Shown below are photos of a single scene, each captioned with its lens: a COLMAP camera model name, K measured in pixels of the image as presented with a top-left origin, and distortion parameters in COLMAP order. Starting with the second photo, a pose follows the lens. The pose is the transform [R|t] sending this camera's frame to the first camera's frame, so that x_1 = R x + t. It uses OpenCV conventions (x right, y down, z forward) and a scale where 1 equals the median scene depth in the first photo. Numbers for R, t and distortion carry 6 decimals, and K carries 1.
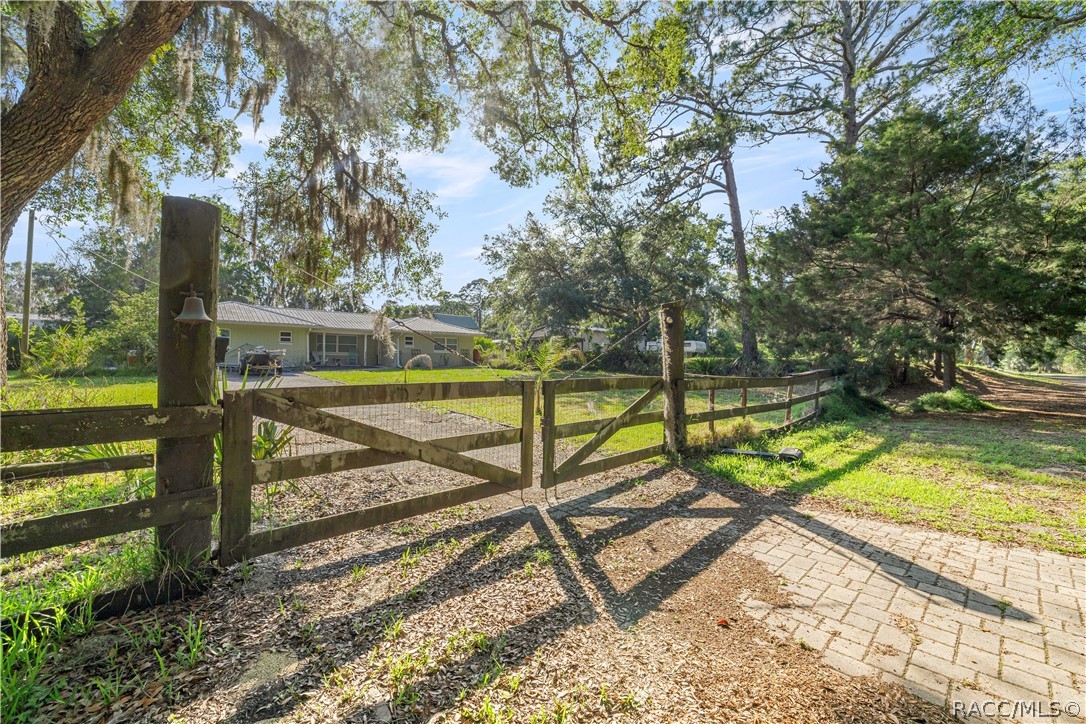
lens RADIAL K [[458.8, 0, 546.5], [0, 458.8, 368.4], [0, 0, 1]] dist [-0.002071, -0.000241]
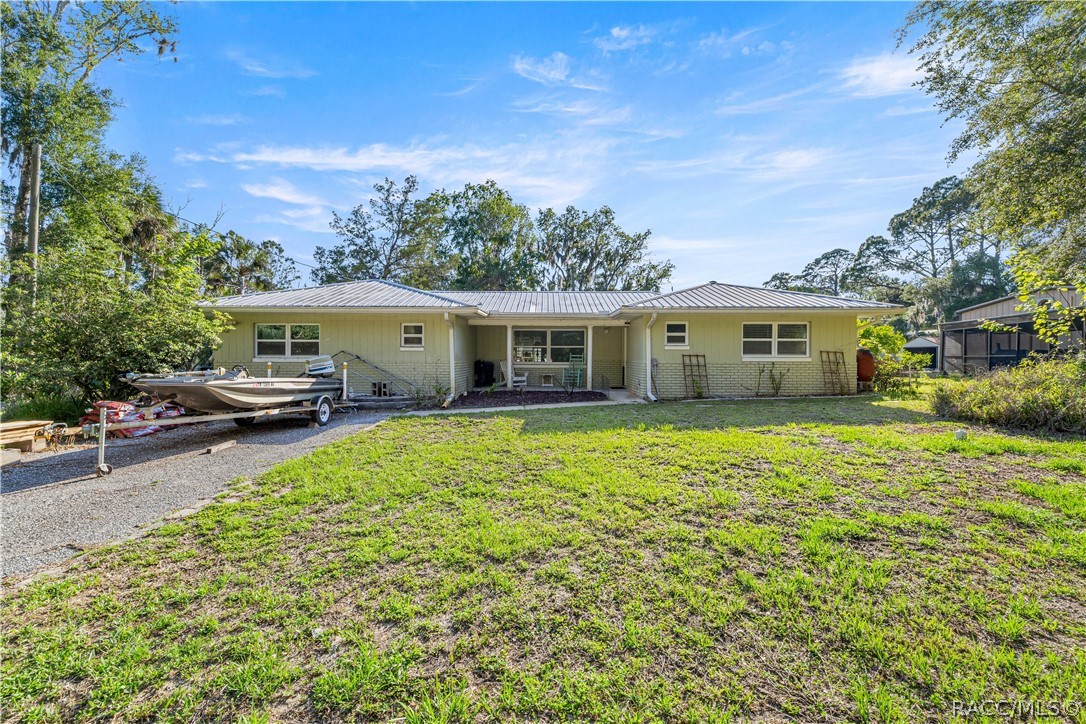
lens RADIAL K [[458.8, 0, 546.5], [0, 458.8, 368.4], [0, 0, 1]] dist [-0.002071, -0.000241]
pose [[0.768776, 0.000672, -0.639518, -0.063454], [-0.004072, 0.999984, -0.003844, -0.013710], [0.639505, 0.005559, 0.768767, 0.307451]]
